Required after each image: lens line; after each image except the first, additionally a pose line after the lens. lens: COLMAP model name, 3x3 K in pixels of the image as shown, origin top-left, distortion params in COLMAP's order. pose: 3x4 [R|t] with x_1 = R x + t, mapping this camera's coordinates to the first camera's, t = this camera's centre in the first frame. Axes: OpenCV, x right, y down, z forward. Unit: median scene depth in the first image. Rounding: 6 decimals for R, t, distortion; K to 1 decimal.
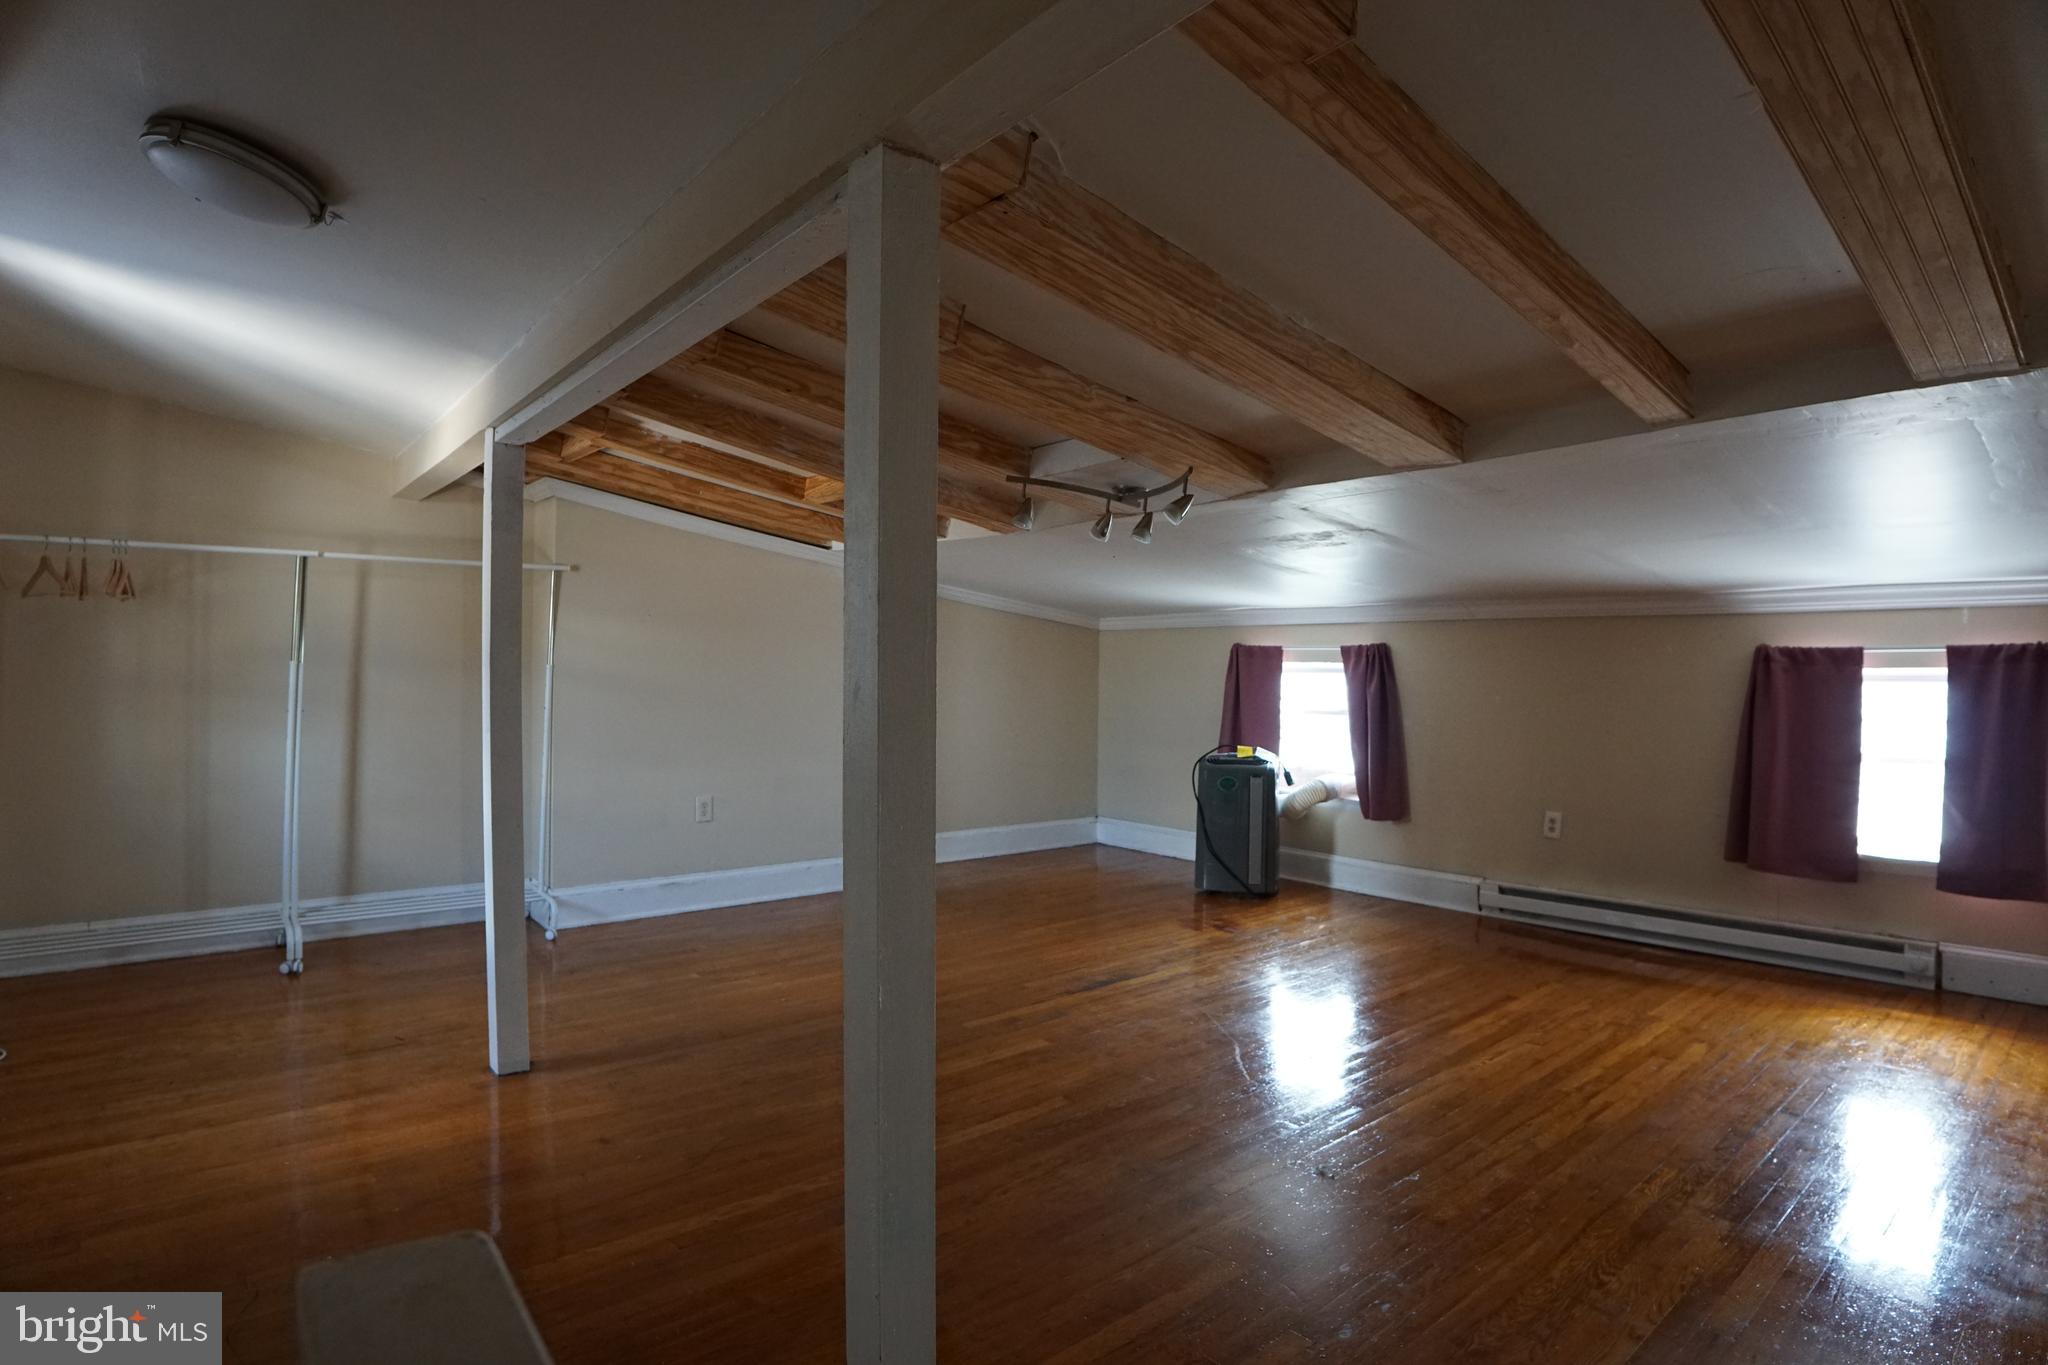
lens RADIAL K [[1062.3, 0, 1024.0], [0, 1062.3, 682.5], [0, 0, 1]] dist [-0.094679, 0.026566]
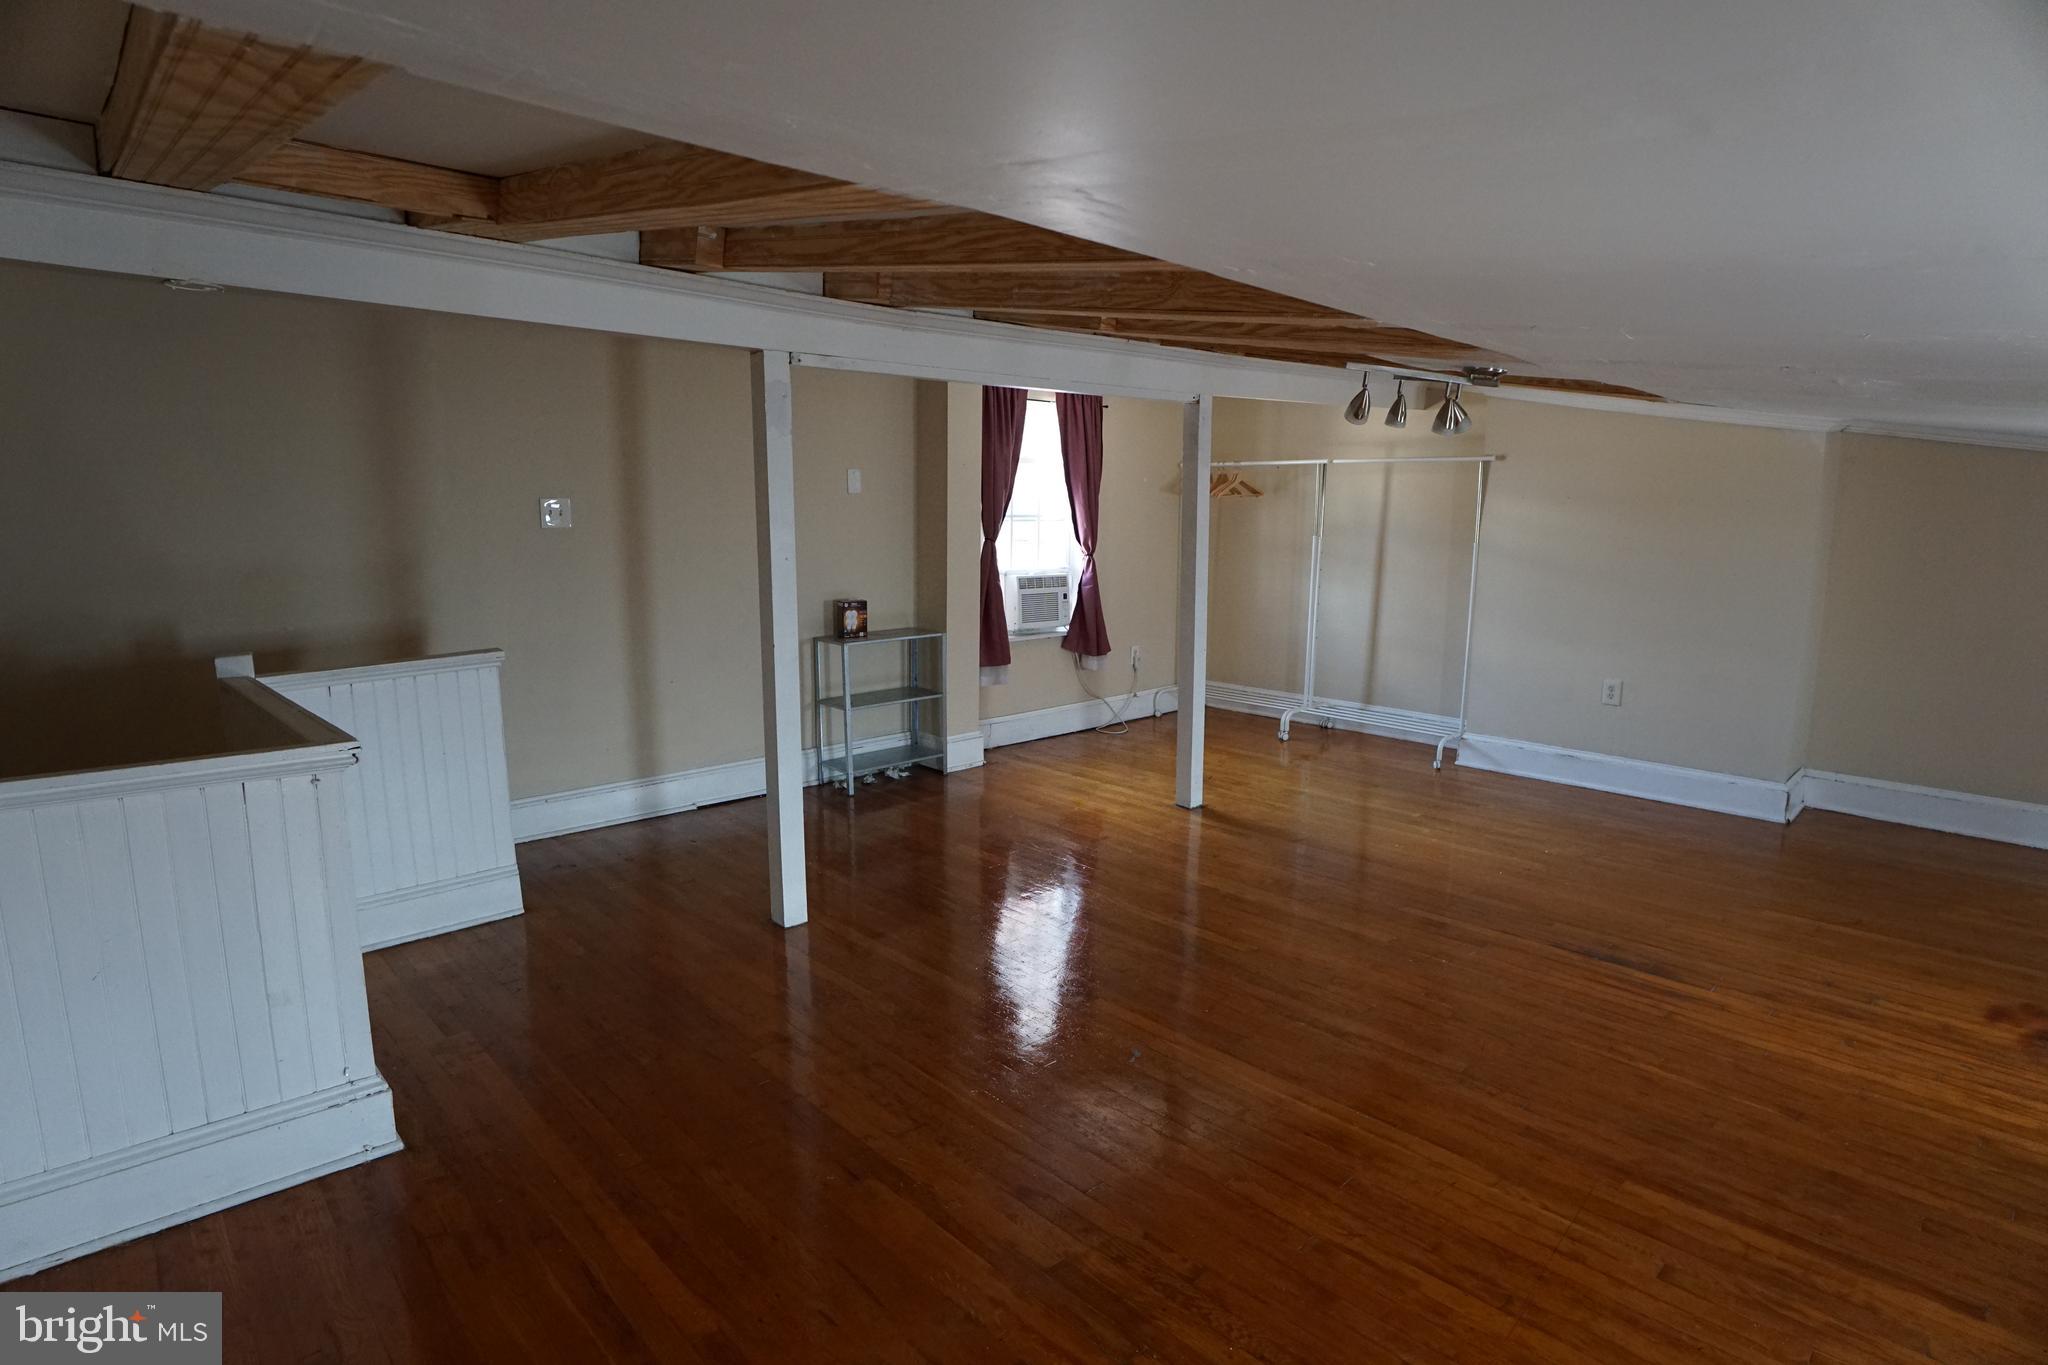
lens RADIAL K [[1062.3, 0, 1024.0], [0, 1062.3, 682.5], [0, 0, 1]] dist [-0.094679, 0.026566]
pose [[0.043120, 0.156881, -0.986676, 0.739447], [-0.009720, 0.987613, 0.156606, -0.042041], [0.999023, 0.002838, 0.044111, 0.468655]]
